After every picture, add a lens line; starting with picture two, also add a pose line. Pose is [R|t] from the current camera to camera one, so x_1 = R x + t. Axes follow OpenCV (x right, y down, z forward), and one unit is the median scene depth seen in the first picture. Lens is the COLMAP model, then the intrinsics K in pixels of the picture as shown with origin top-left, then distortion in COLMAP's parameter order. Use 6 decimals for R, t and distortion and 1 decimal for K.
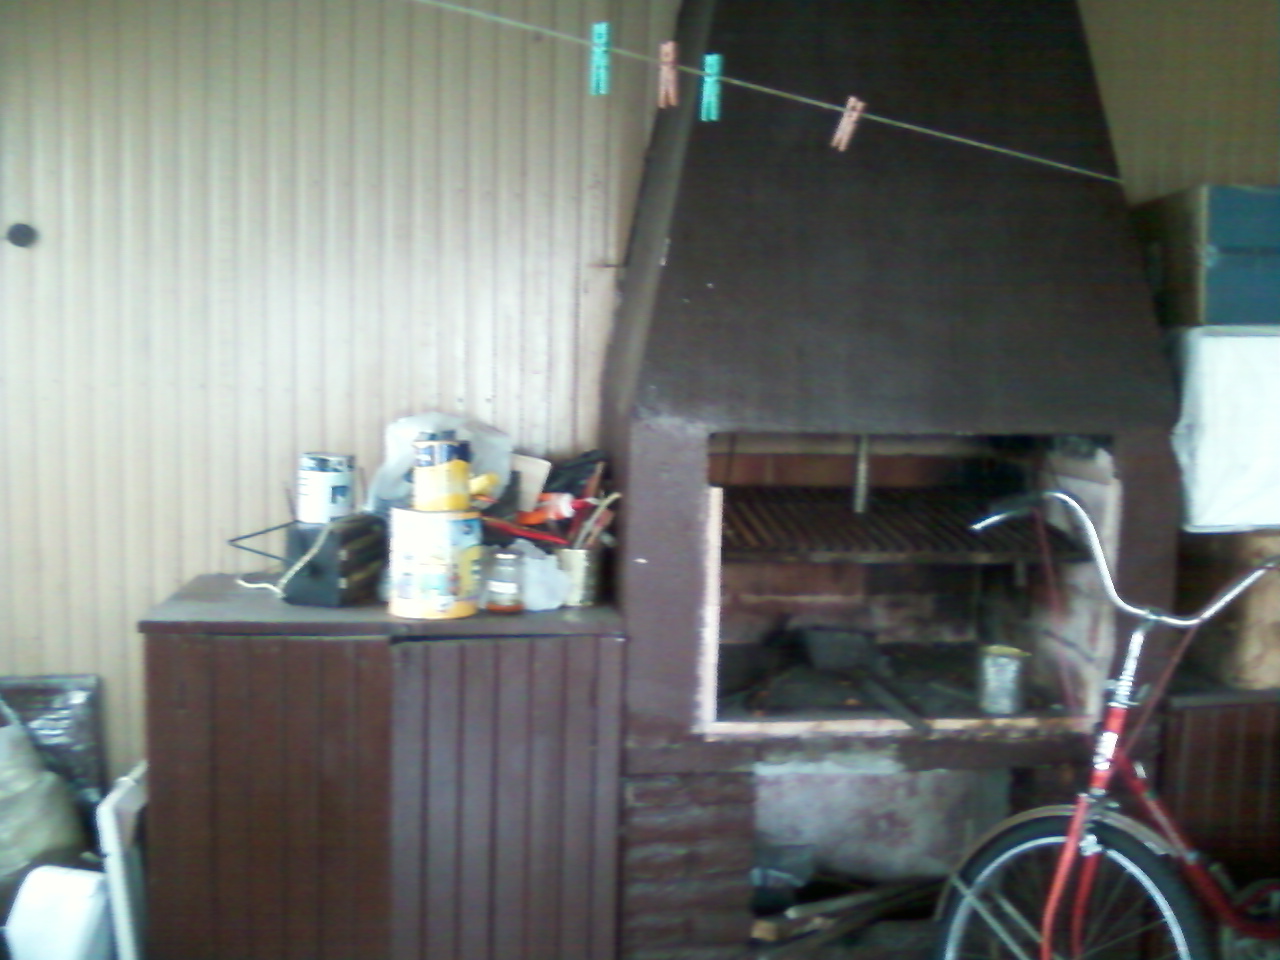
lens RADIAL K [[1143.0, 0, 642.8], [0, 1143.0, 450.8], [0, 0, 1]] dist [0.010725, -0.232940]
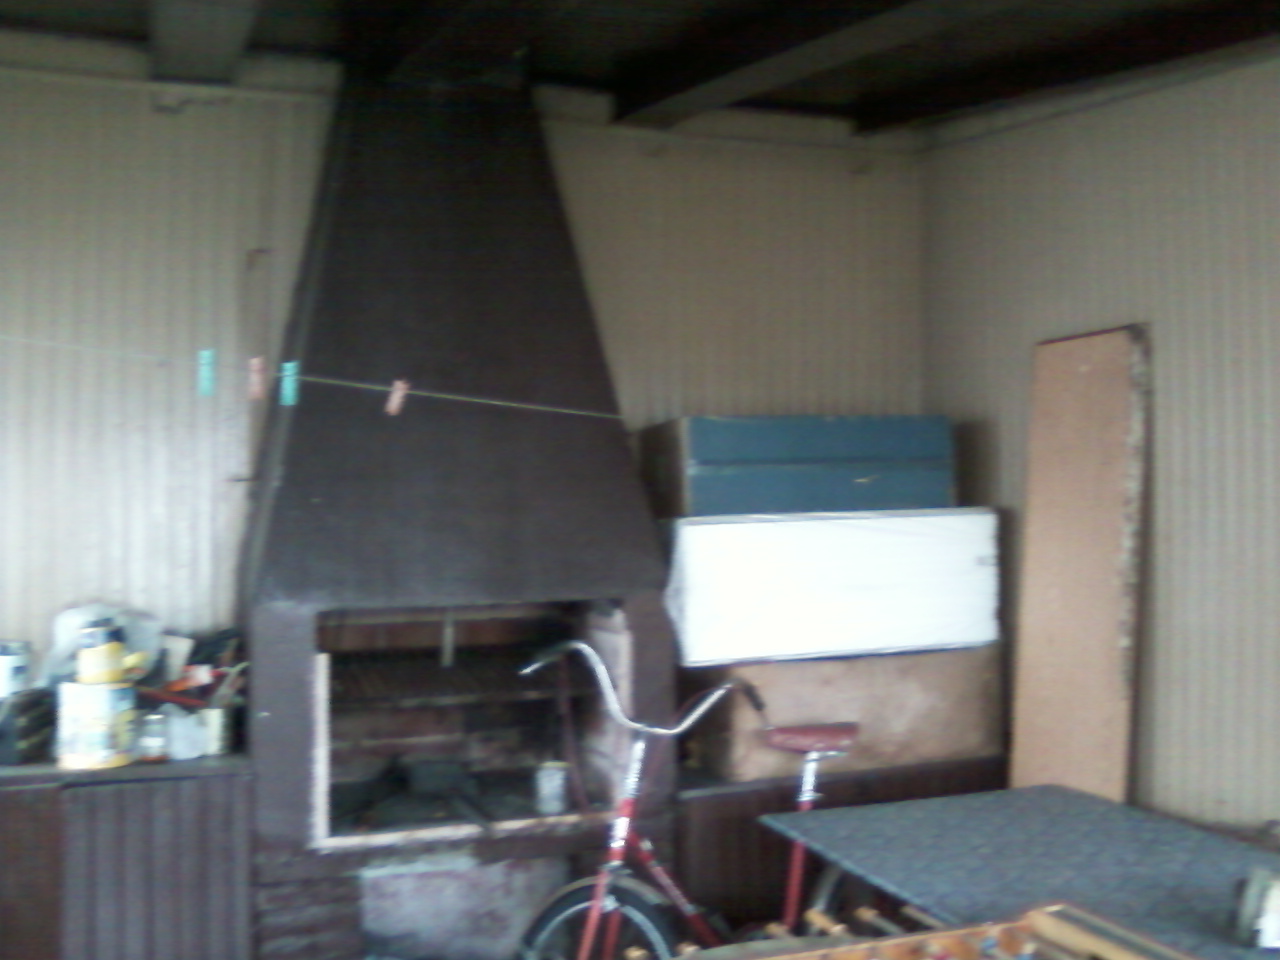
lens RADIAL K [[1143.0, 0, 642.8], [0, 1143.0, 450.8], [0, 0, 1]] dist [0.010725, -0.232940]
pose [[0.963795, -0.012821, 0.266338, 0.068513], [0.049025, 0.990336, -0.129734, -0.010118], [-0.262100, 0.138095, 0.955109, -0.359332]]
